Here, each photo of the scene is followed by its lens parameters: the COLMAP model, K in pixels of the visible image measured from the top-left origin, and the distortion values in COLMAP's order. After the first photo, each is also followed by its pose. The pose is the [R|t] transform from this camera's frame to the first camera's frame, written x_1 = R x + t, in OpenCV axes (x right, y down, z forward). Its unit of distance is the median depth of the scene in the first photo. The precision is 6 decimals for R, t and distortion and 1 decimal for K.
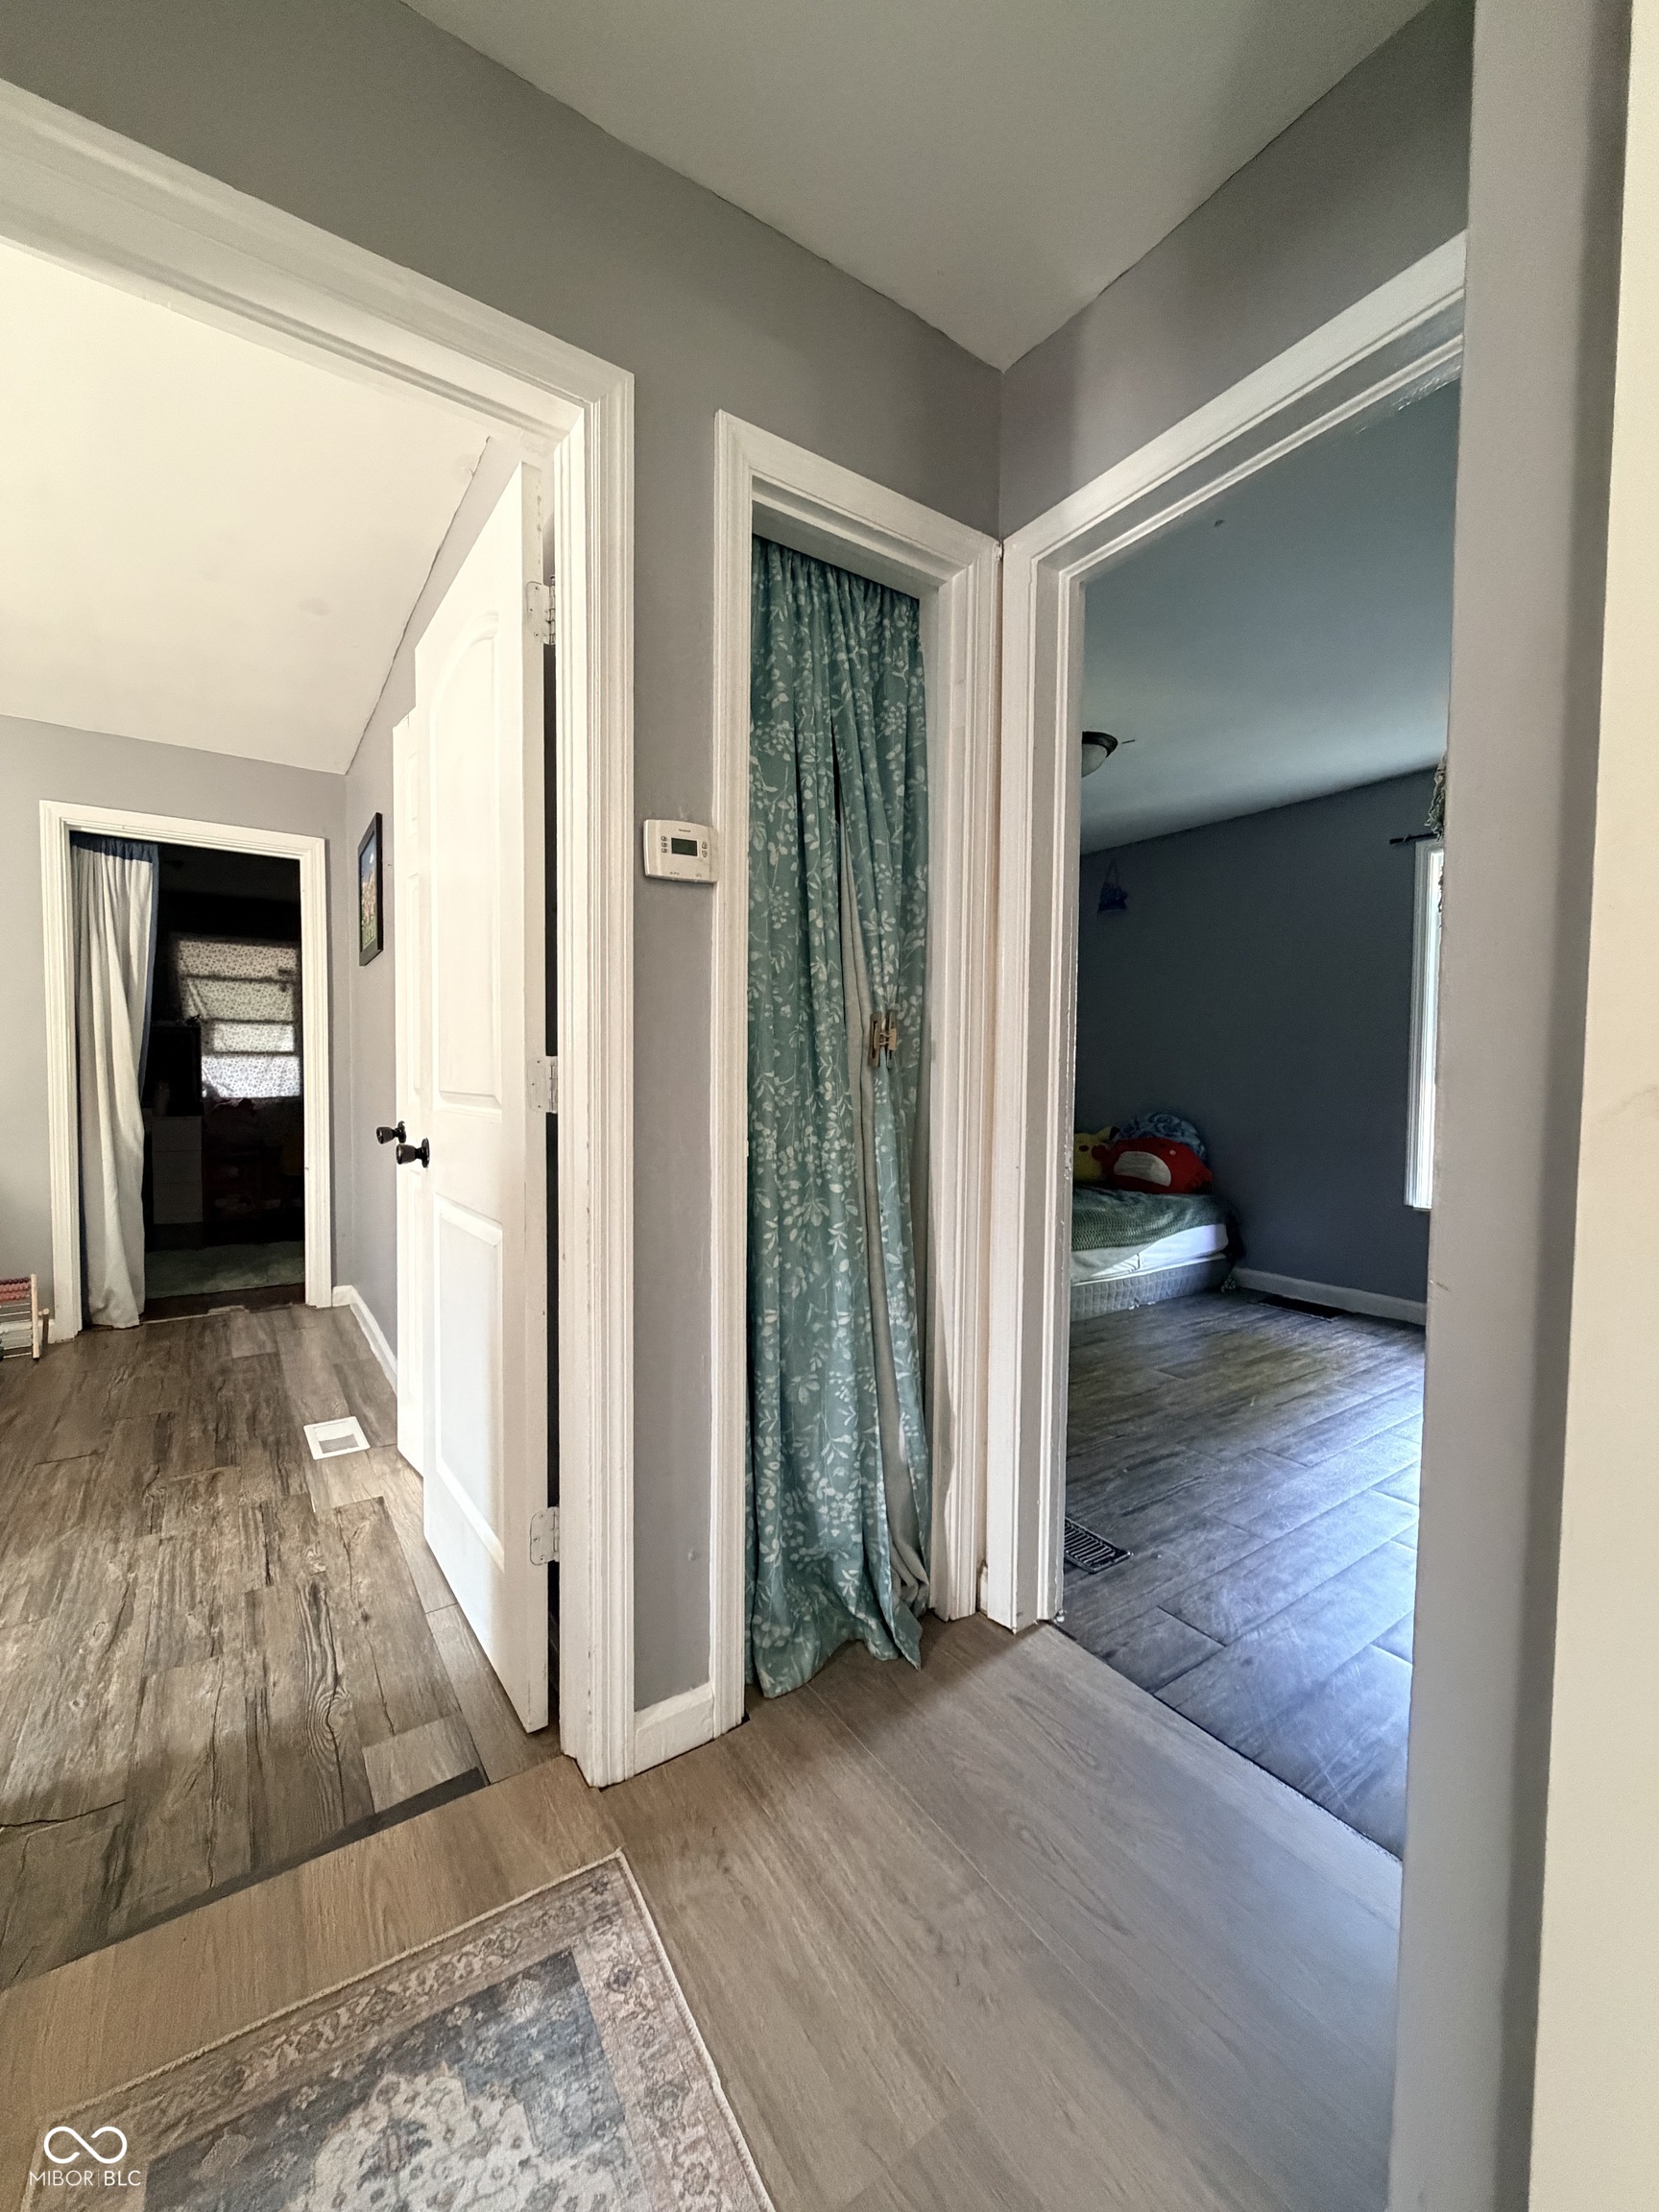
lens RADIAL K [[891.9, 0, 845.0], [0, 891.9, 1112.2], [0, 0, 1]] dist [0.001189, -0.000430]
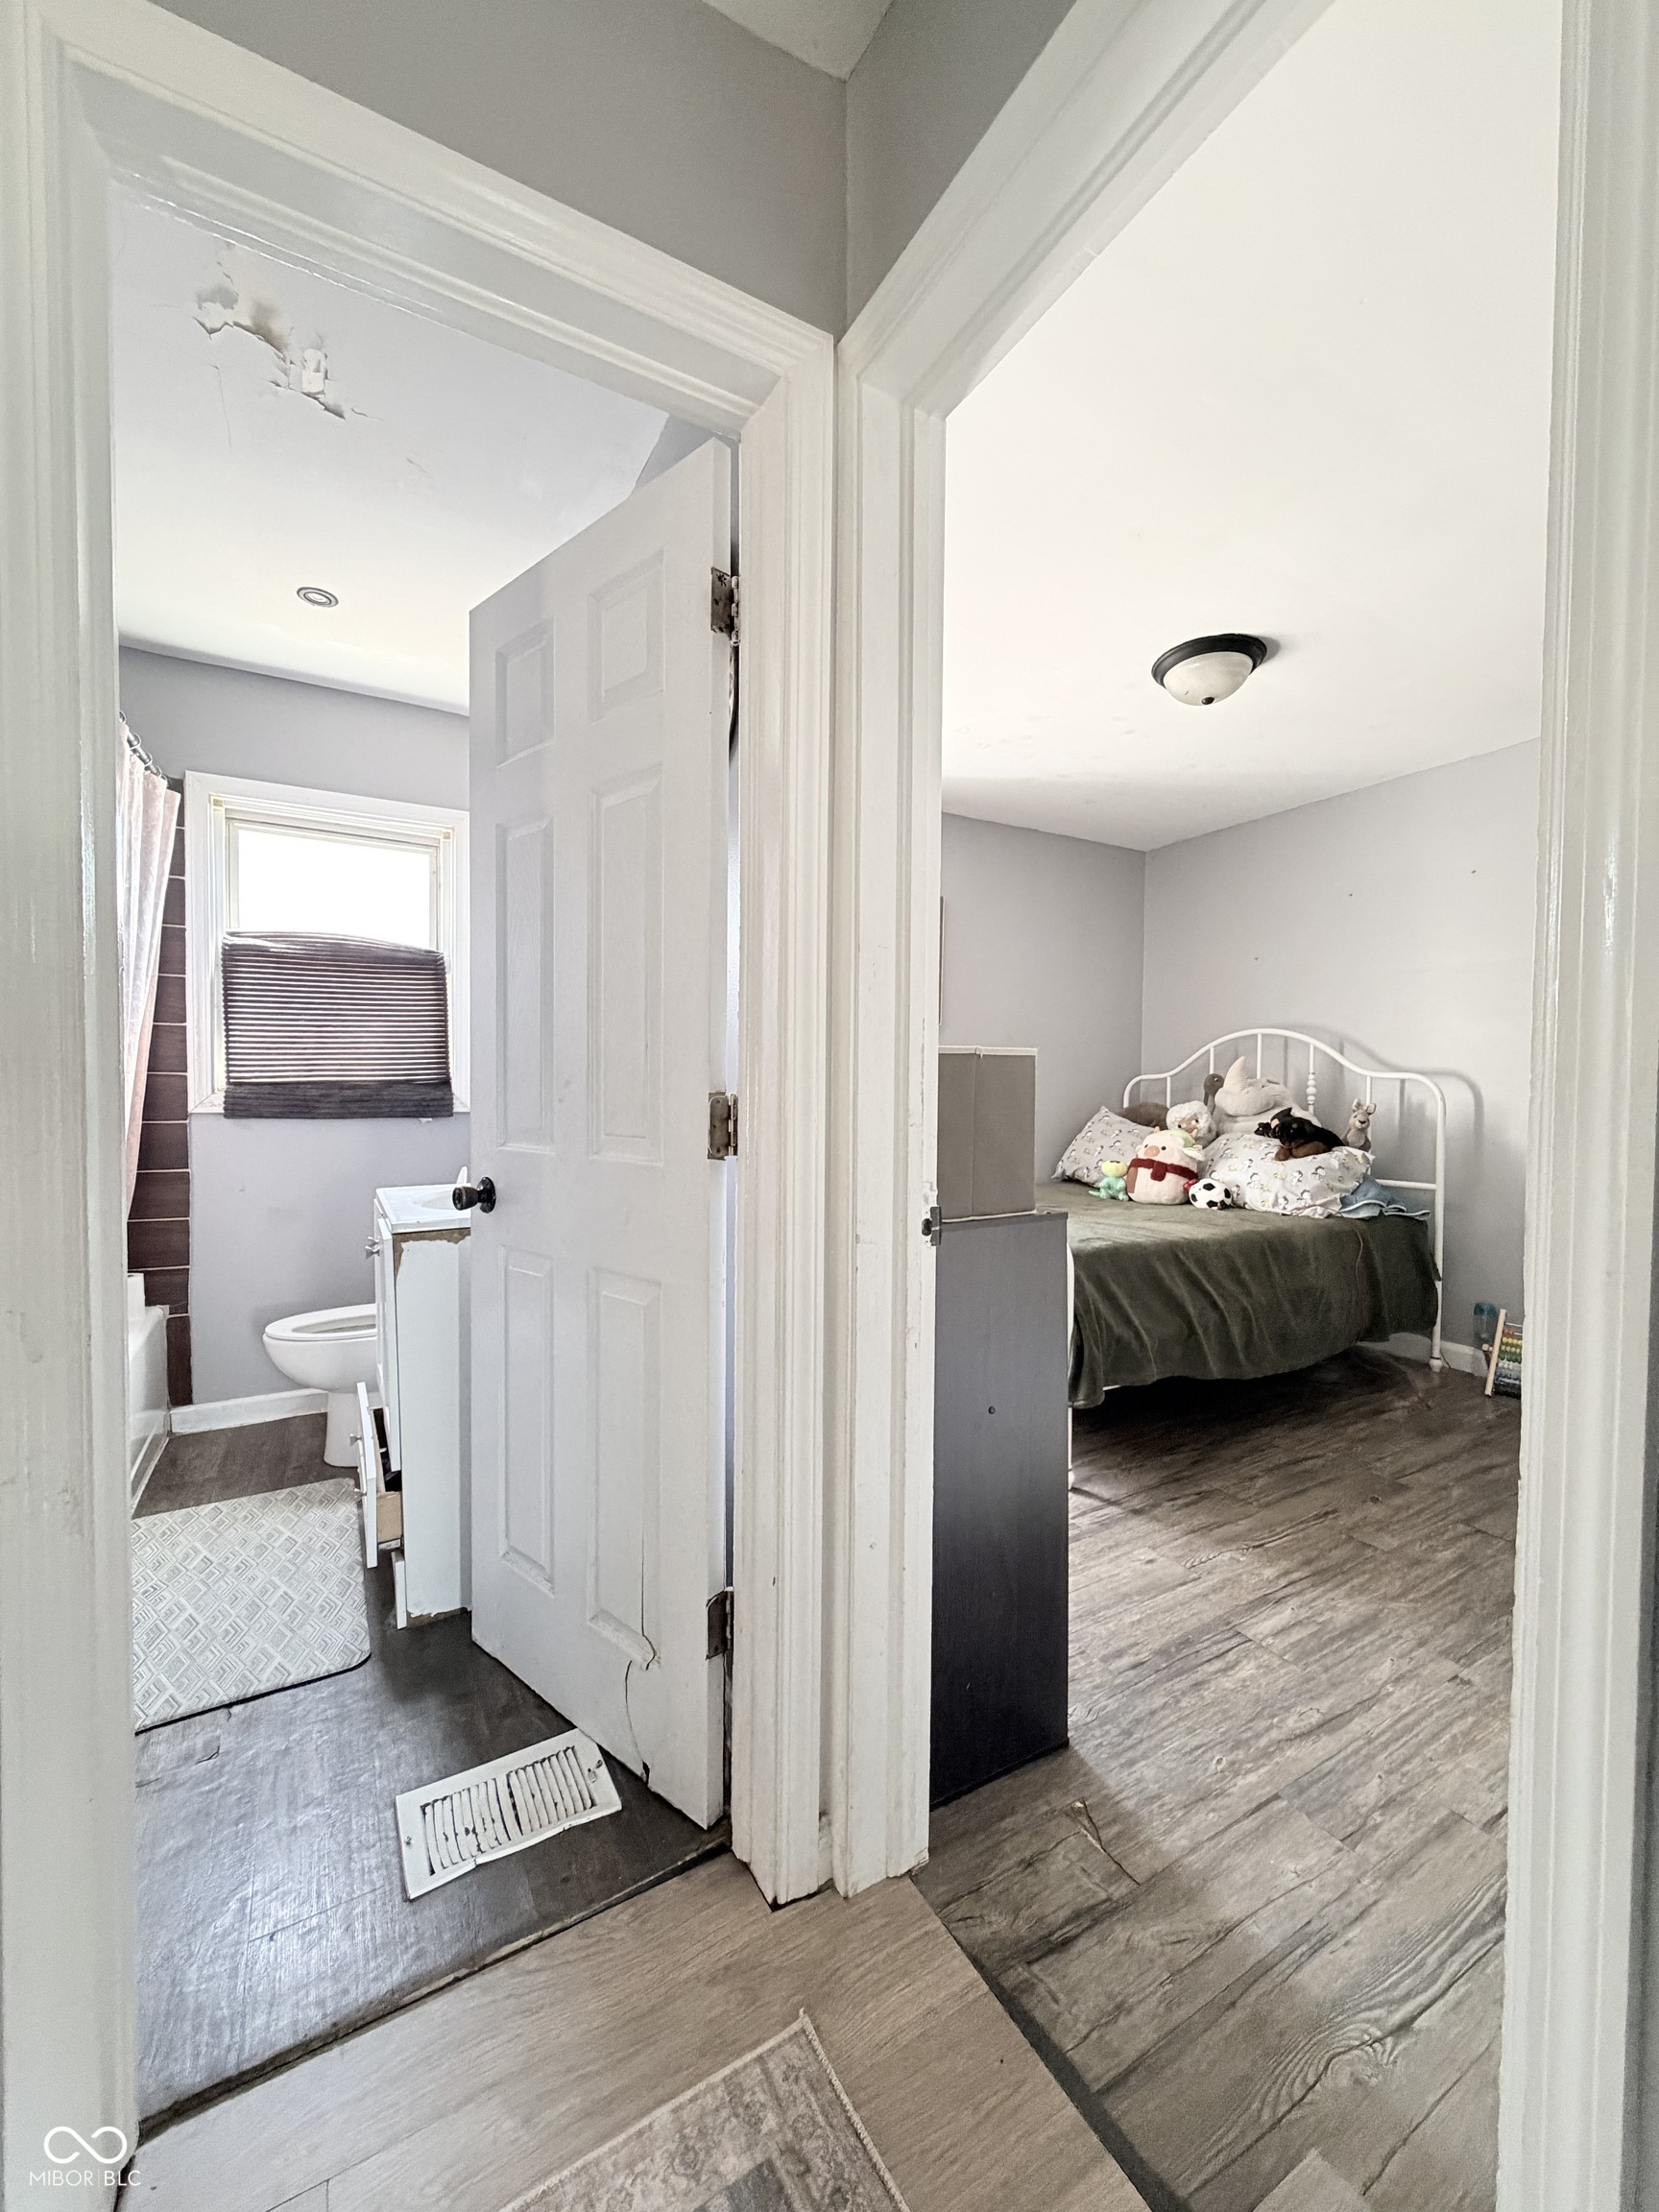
lens RADIAL K [[890.4, 0, 824.2], [0, 890.4, 1121.9], [0, 0, 1]] dist [0.000881, -0.000100]
pose [[-0.087294, 0.036852, -0.995501, 0.061887], [-0.051254, 0.997826, 0.041432, -0.025864], [0.994863, 0.054641, -0.085215, 0.344304]]
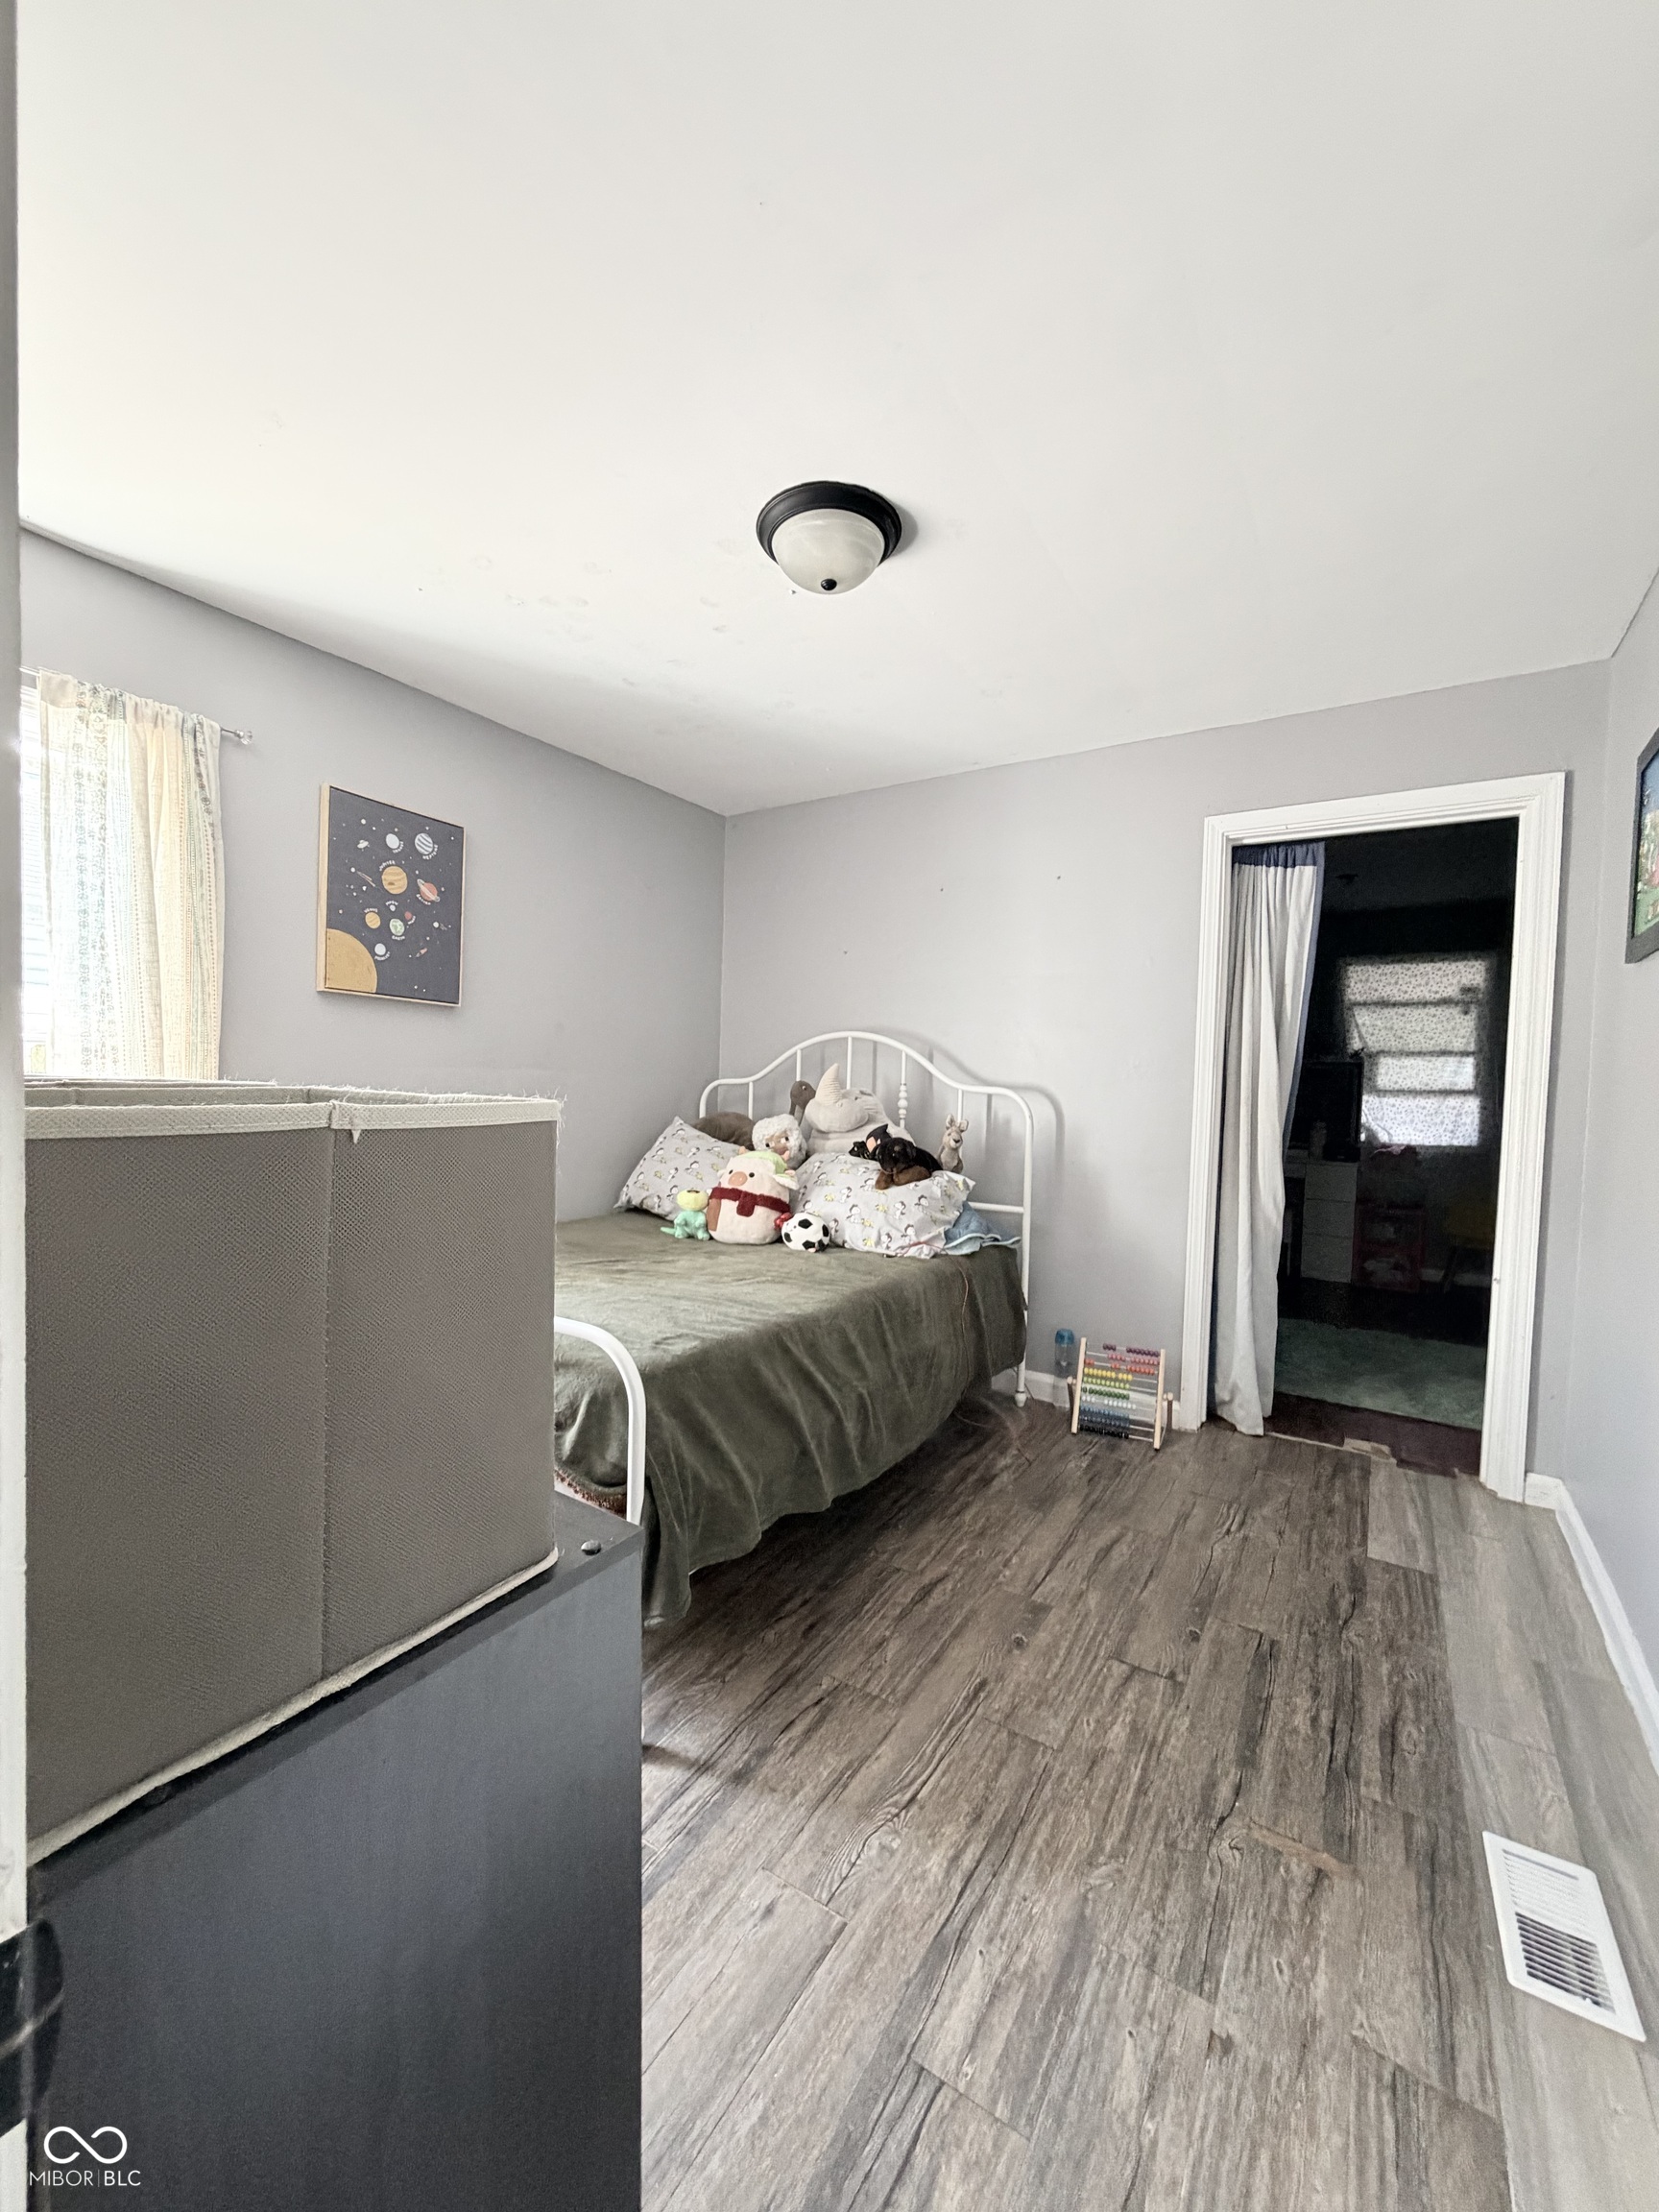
lens RADIAL K [[882.3, 0, 829.8], [0, 882.3, 1098.1], [0, 0, 1]] dist [0.001051, 0.000023]
pose [[0.389059, 0.029154, -0.920752, -0.279619], [-0.067136, 0.997739, 0.003224, -0.059162], [0.918763, 0.060561, 0.390136, 0.401032]]
